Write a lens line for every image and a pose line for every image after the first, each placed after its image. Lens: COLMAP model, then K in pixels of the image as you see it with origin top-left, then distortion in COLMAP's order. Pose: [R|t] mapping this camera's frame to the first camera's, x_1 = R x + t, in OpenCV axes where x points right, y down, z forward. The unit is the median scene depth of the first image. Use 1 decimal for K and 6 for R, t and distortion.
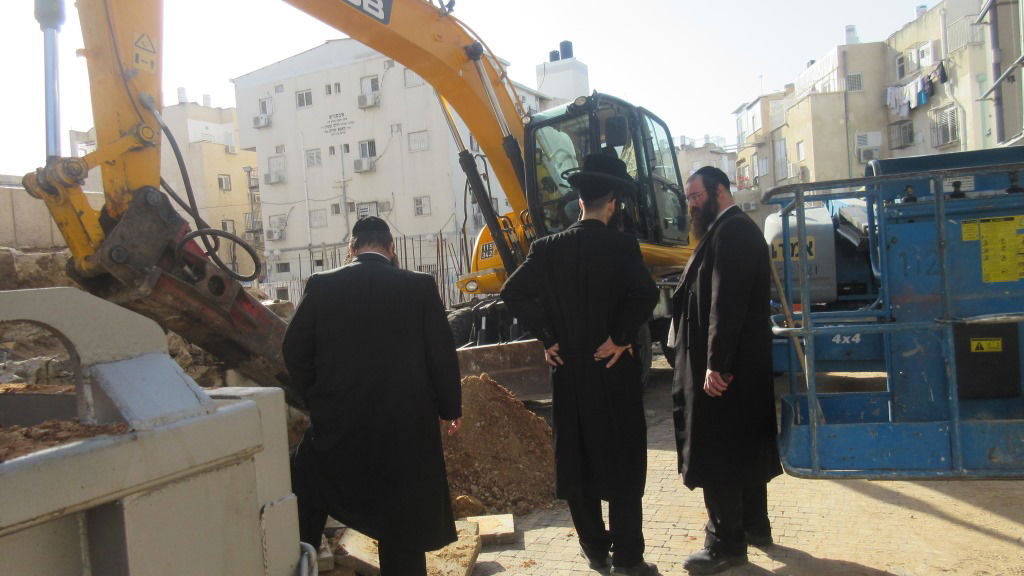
lens RADIAL K [[812.3, 0, 515.6], [0, 812.3, 281.2], [0, 0, 1]] dist [0.013544, 0.003835]
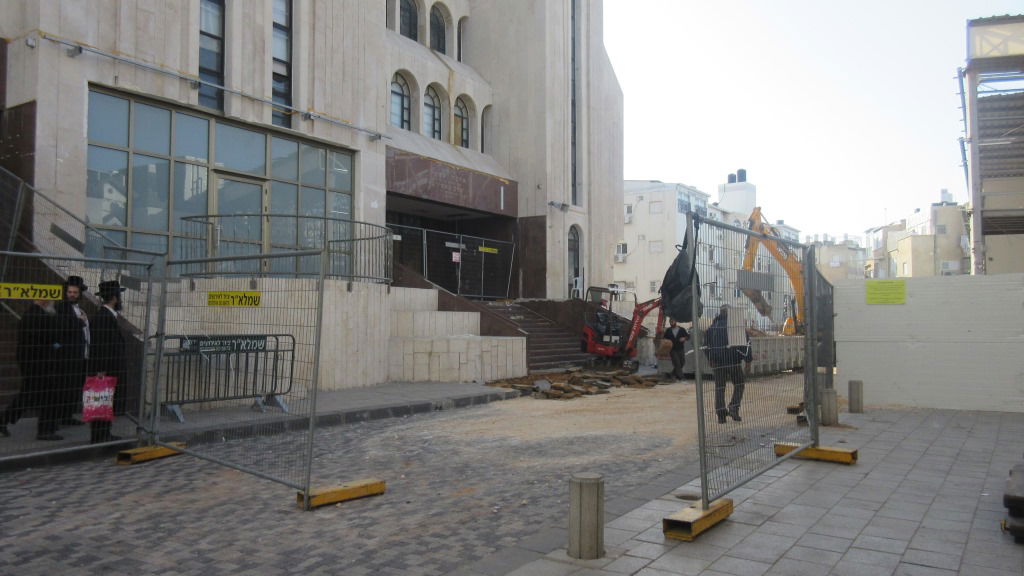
lens RADIAL K [[812.3, 0, 515.5], [0, 812.3, 283.7], [0, 0, 1]] dist [0.013544, 0.003835]
pose [[0.985572, 0.068814, -0.154633, -0.133911], [-0.078763, 0.995137, -0.059152, 0.018758], [0.149811, 0.070478, 0.986200, -0.614005]]
